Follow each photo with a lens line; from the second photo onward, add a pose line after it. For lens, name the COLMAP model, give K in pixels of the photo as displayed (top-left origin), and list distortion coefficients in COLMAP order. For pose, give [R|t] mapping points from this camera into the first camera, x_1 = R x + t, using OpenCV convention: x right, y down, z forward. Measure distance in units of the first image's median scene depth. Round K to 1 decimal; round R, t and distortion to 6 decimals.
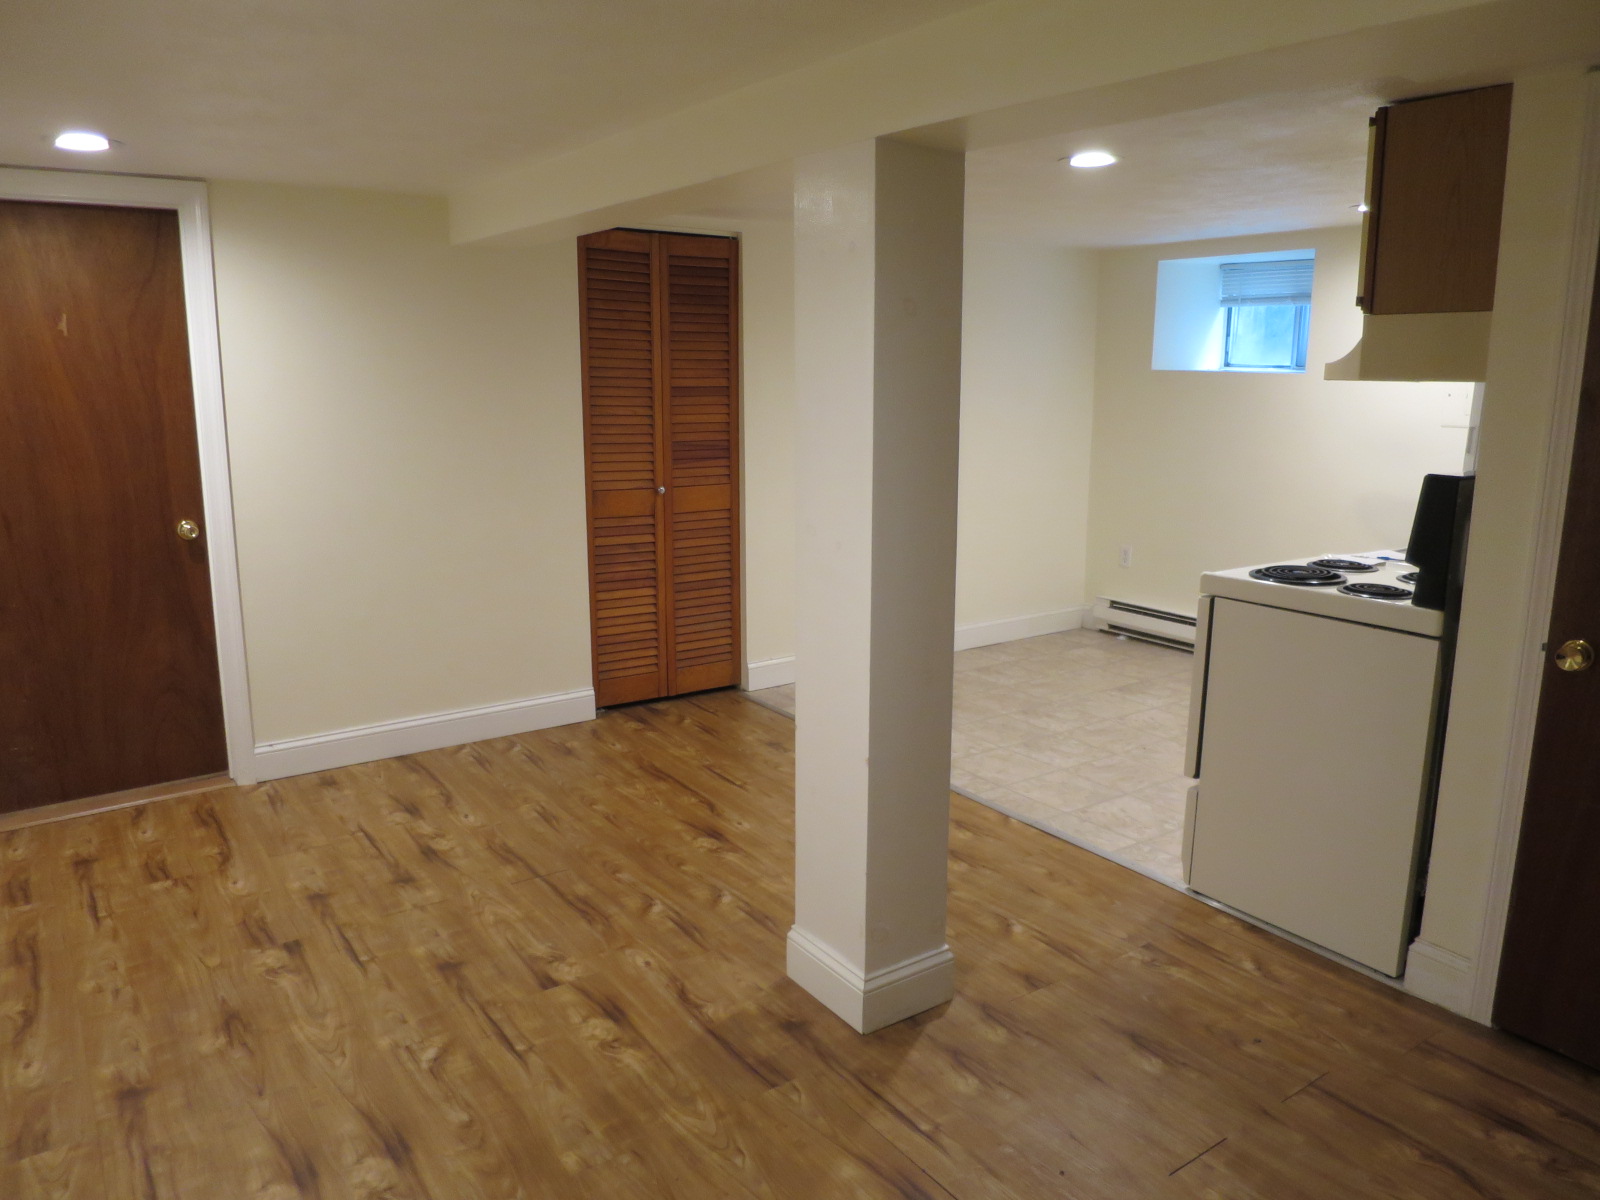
lens RADIAL K [[1153.6, 0, 794.1], [0, 1153.6, 594.0], [0, 0, 1]] dist [-0.050243, 0.002962]
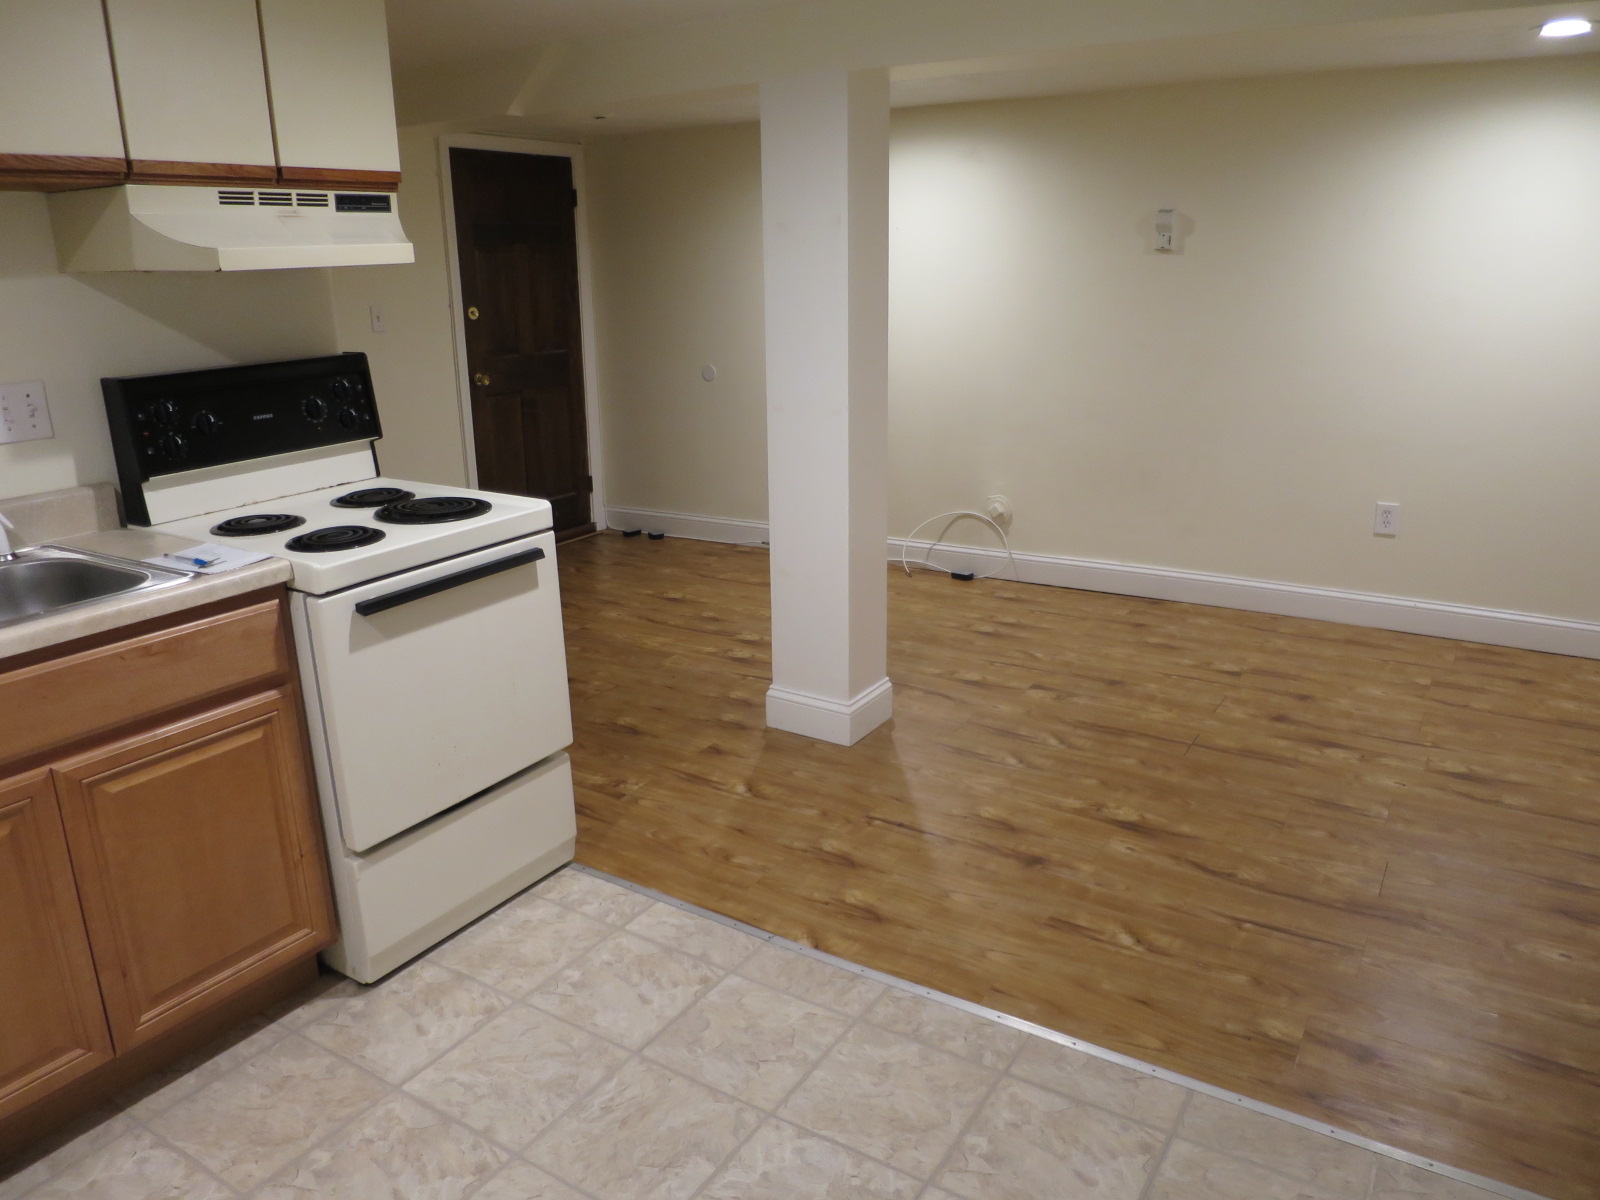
lens RADIAL K [[1153.6, 0, 794.1], [0, 1153.6, 594.0], [0, 0, 1]] dist [-0.050243, 0.002962]
pose [[-0.922227, 0.121615, -0.367025, 0.510476], [-0.061547, 0.890968, 0.449875, -0.343036], [0.381719, 0.437476, -0.814190, 1.781652]]
